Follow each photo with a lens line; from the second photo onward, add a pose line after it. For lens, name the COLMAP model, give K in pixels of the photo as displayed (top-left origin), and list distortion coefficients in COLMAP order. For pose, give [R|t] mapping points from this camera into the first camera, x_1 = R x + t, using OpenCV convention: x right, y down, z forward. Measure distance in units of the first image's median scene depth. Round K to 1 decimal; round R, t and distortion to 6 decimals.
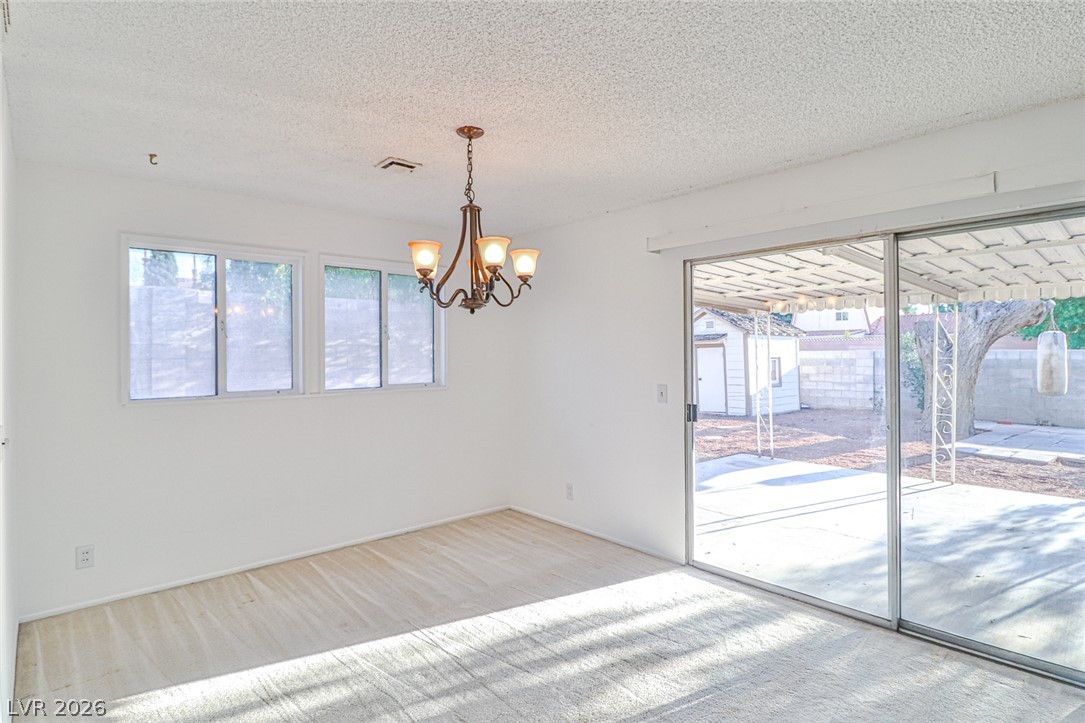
lens RADIAL K [[537.3, 0, 539.9], [0, 537.3, 346.0], [0, 0, 1]] dist [0.002153, -0.000308]
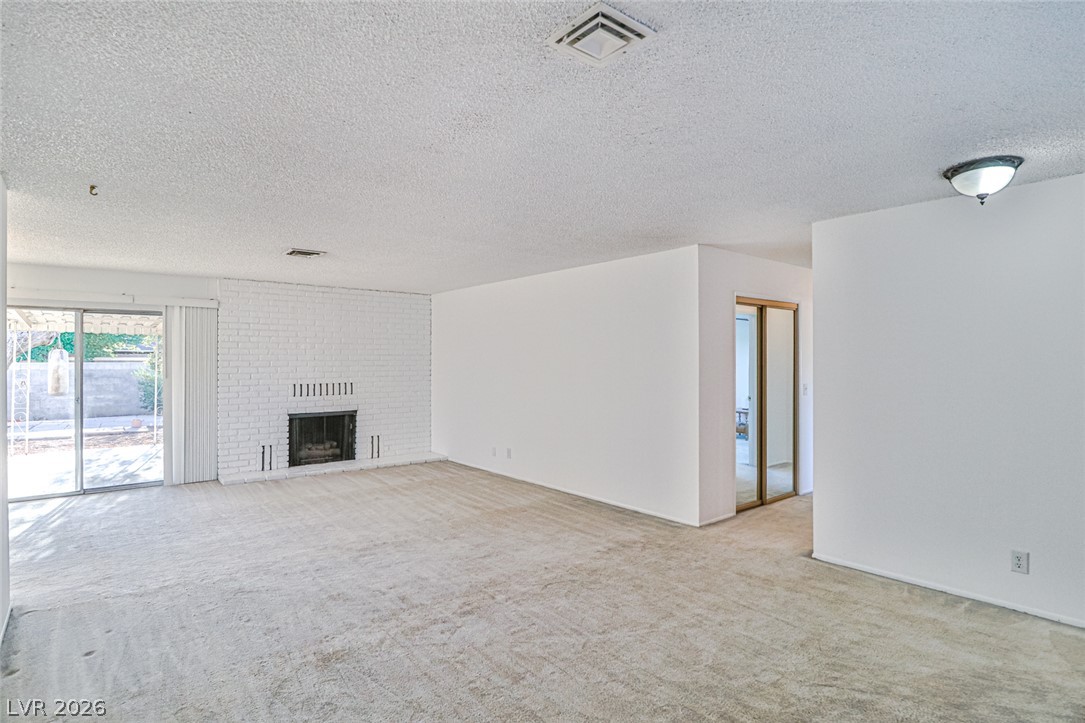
lens RADIAL K [[566.3, 0, 543.0], [0, 566.3, 357.4], [0, 0, 1]] dist [0.000075, -0.012158]
pose [[0.008377, 0.010079, 0.999914, -0.508770], [-0.009454, 0.999905, -0.010000, -0.004862], [-0.999920, -0.009369, 0.008472, -0.276669]]
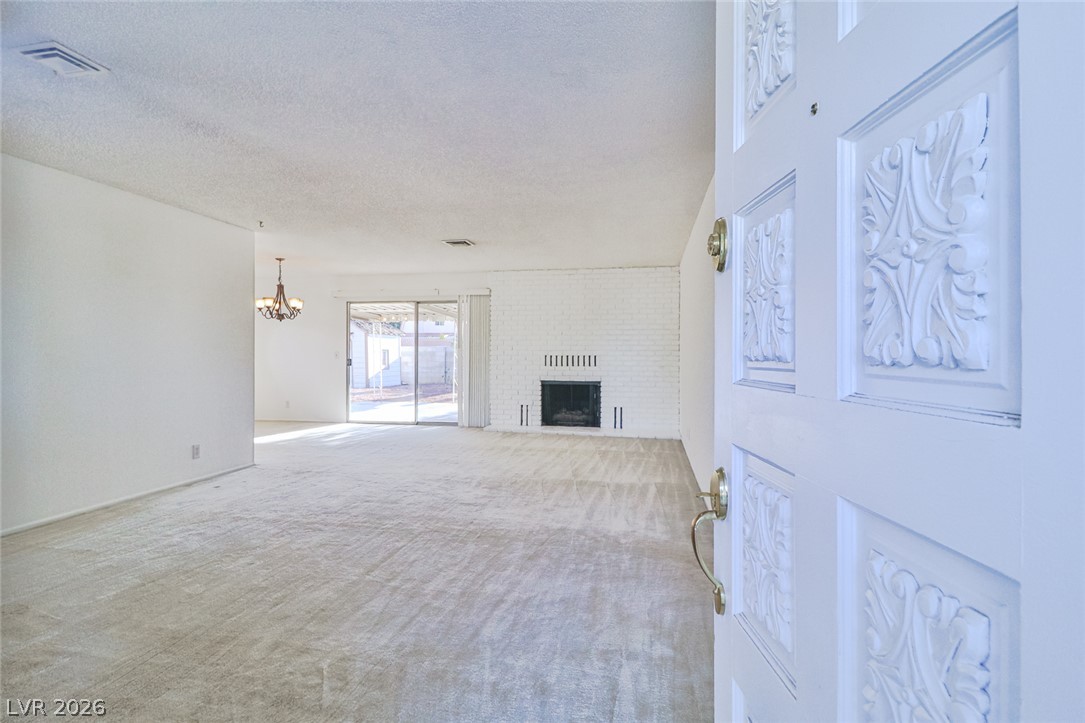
lens RADIAL K [[566.3, 0, 538.6], [0, 566.3, 355.1], [0, 0, 1]] dist [0.000075, -0.012158]
pose [[0.784457, 0.005139, 0.620162, -0.281003], [-0.014112, 0.999855, 0.009565, 0.021633], [-0.620023, -0.016255, 0.784416, -0.686847]]
